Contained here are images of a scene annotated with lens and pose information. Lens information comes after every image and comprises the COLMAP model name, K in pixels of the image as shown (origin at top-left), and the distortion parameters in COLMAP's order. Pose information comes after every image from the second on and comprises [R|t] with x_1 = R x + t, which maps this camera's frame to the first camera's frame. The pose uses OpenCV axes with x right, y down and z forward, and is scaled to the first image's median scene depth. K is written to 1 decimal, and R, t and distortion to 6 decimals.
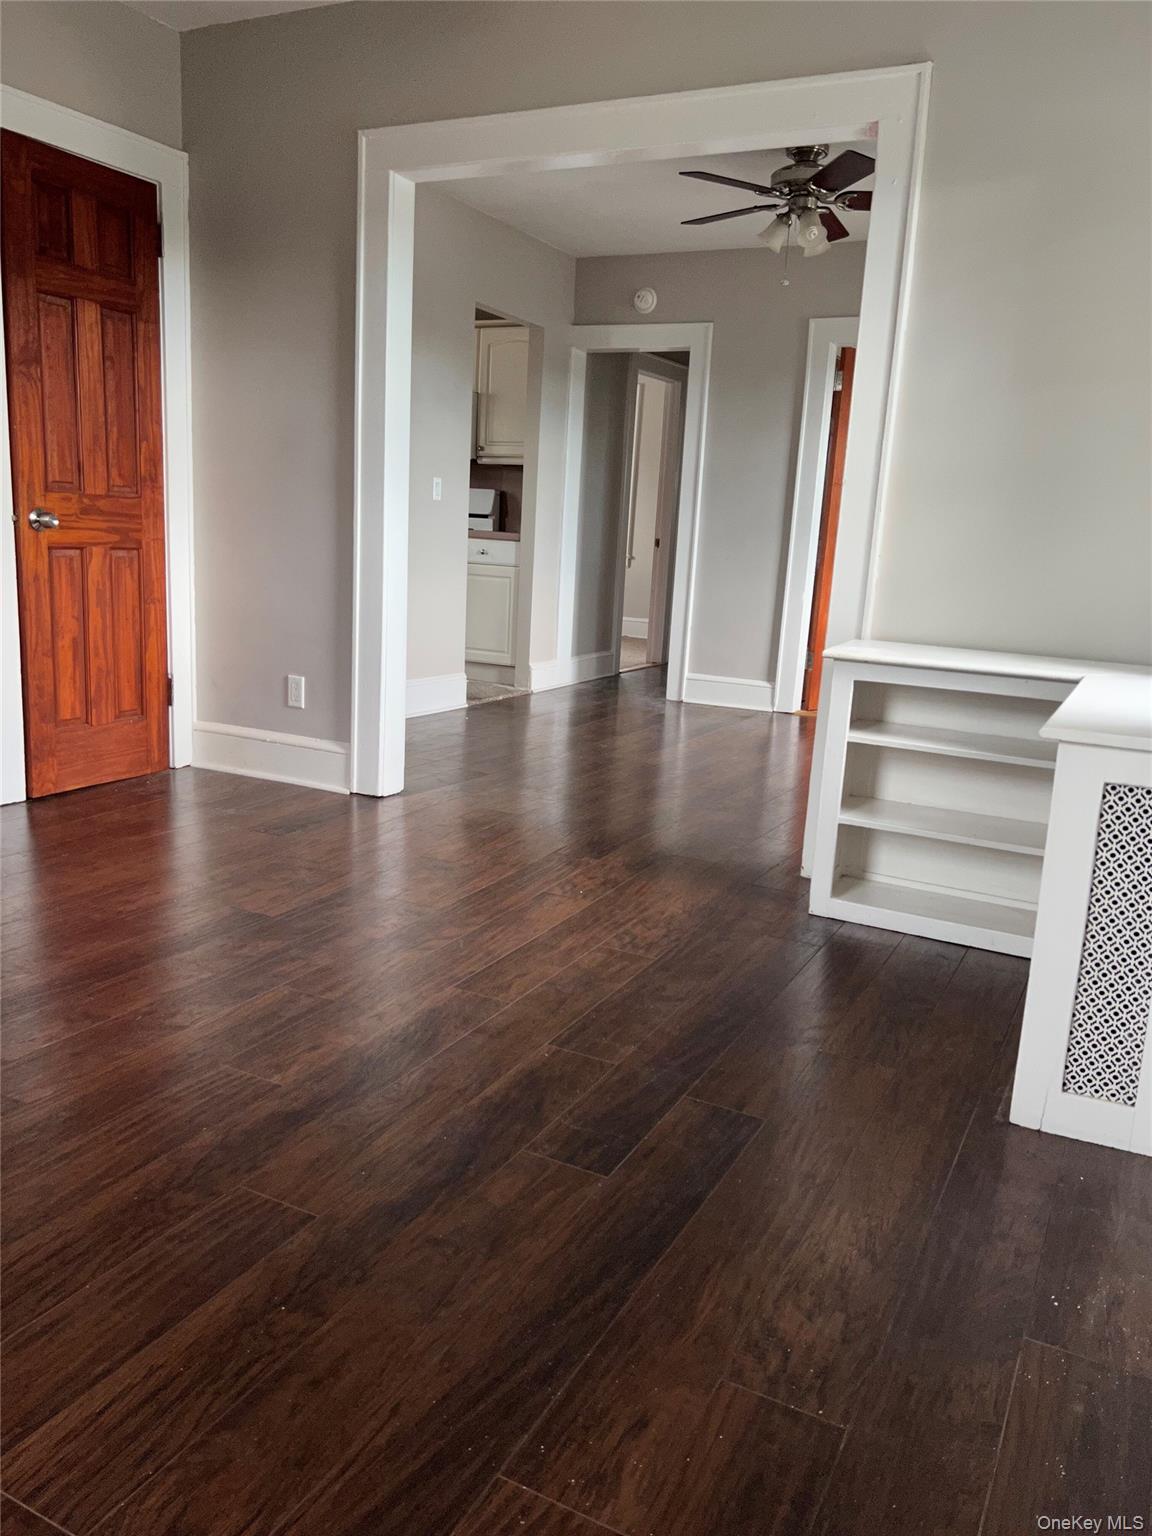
lens RADIAL K [[1146.9, 0, 588.3], [0, 1146.9, 773.6], [0, 0, 1]] dist [0.007201, -0.014983]
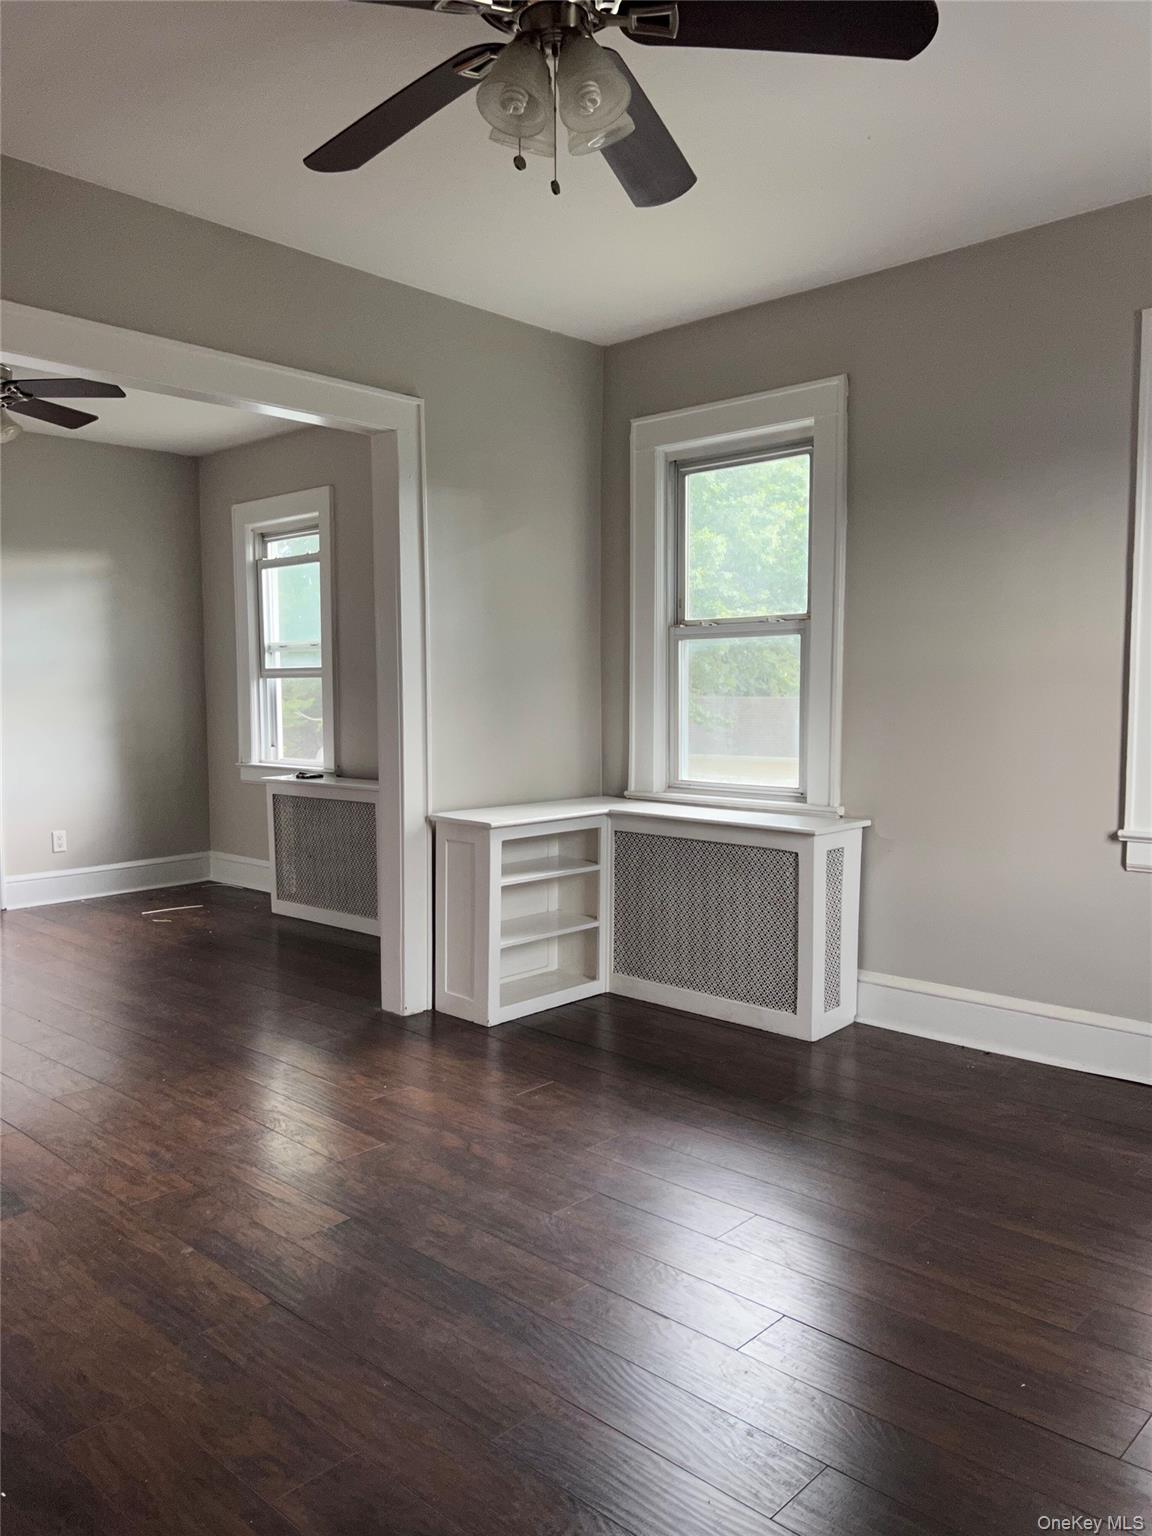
lens RADIAL K [[1146.9, 0, 564.2], [0, 1146.9, 776.9], [0, 0, 1]] dist [0.007201, -0.014983]
pose [[0.261359, -0.120568, 0.957682, -1.034978], [0.222369, 0.973001, 0.061810, -0.222453], [-0.939278, 0.196804, 0.281113, 0.535322]]
